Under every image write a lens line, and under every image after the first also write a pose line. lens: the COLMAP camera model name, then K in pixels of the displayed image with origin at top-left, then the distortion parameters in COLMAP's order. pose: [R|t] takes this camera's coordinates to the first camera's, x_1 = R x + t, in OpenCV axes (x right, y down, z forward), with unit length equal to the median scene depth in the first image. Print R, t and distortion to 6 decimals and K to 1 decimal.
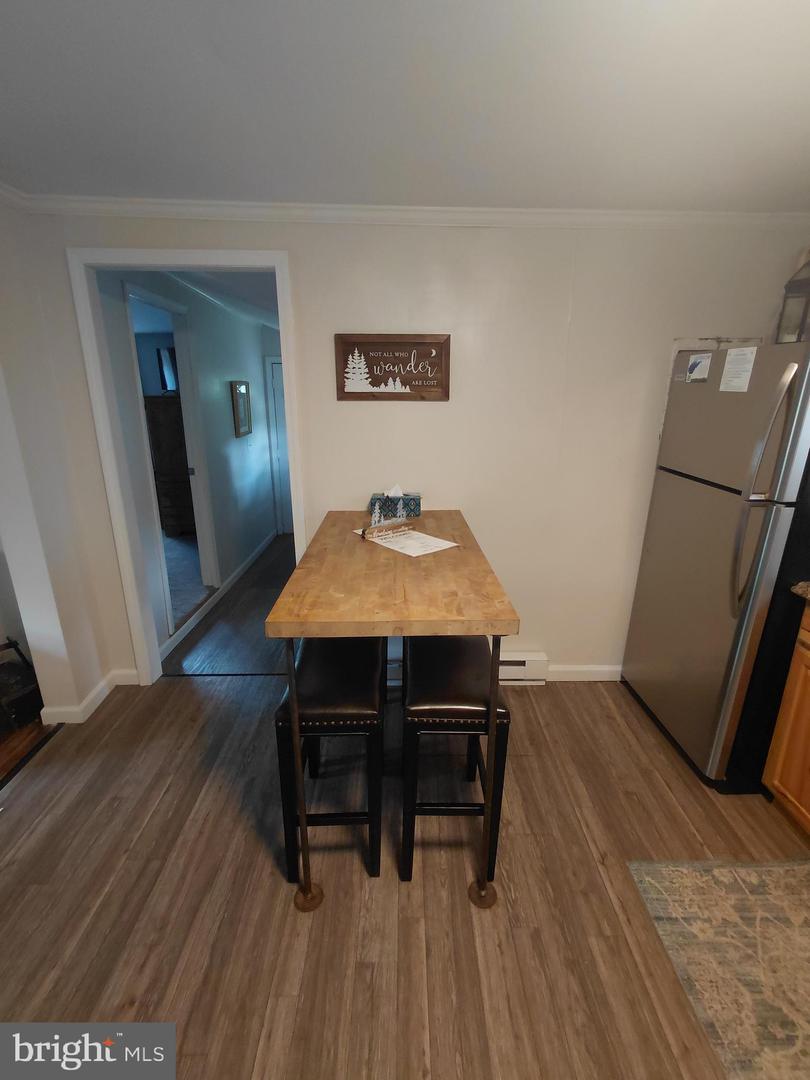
lens RADIAL K [[498.4, 0, 406.0], [0, 498.4, 540.6], [0, 0, 1]] dist [0.004095, -0.000290]
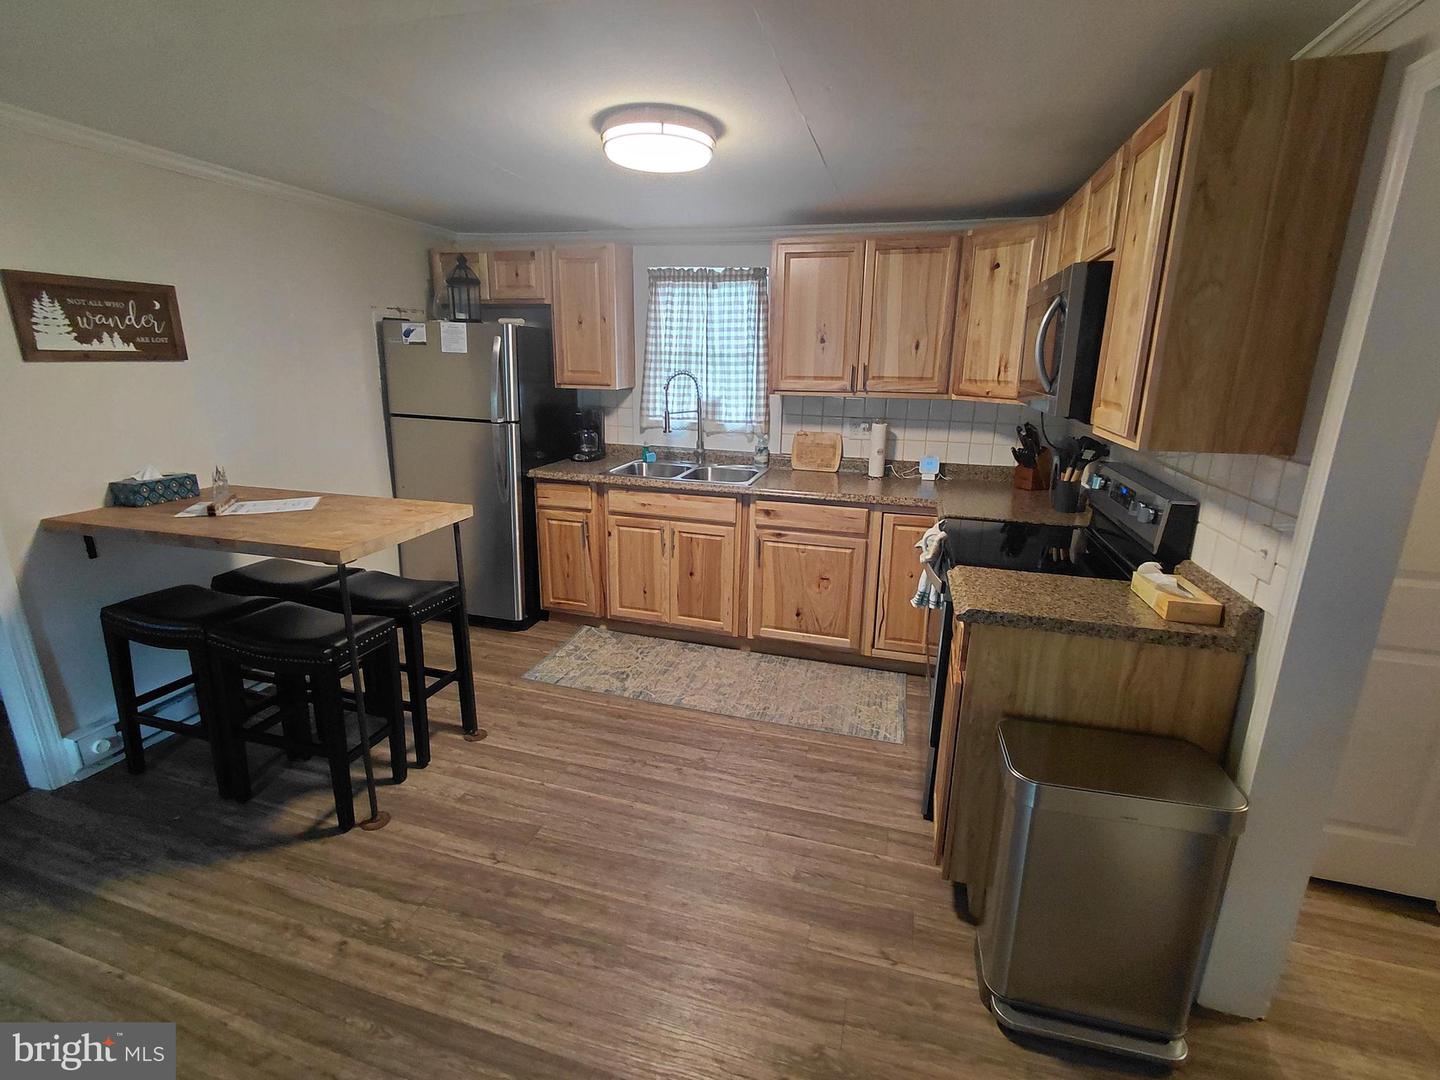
lens RADIAL K [[664.6, 0, 719.8], [0, 664.6, 535.2], [0, 0, 1]] dist [0.004095, -0.000290]
pose [[0.295294, -0.250454, 0.921995, -0.812593], [0.261744, 0.949315, 0.174045, 0.052186], [-0.918853, 0.189933, 0.345881, -0.208774]]
